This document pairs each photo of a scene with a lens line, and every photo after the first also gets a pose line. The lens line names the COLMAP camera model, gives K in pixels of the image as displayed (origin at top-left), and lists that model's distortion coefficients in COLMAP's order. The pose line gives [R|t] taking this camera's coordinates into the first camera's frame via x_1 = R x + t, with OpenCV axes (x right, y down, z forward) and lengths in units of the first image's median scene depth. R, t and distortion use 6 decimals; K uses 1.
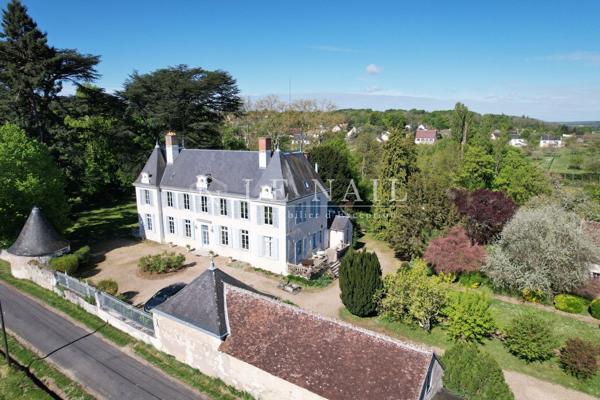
lens RADIAL K [[324.4, 0, 300.0], [0, 324.4, 200.0], [0, 0, 1]] dist [0.002104, 0.000385]
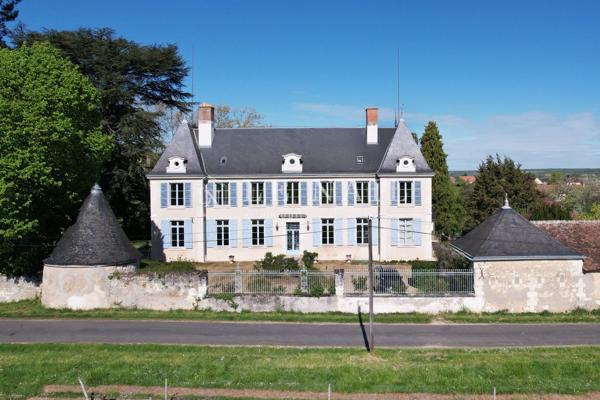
lens RADIAL K [[431.2, 0, 300.0], [0, 431.2, 200.0], [0, 0, 1]] dist [-0.002822, -0.002695]
pose [[0.855139, -0.014517, 0.518196, -0.821588], [0.105115, 0.983698, -0.145905, 0.180428], [-0.507630, 0.179239, 0.842725, 0.165125]]
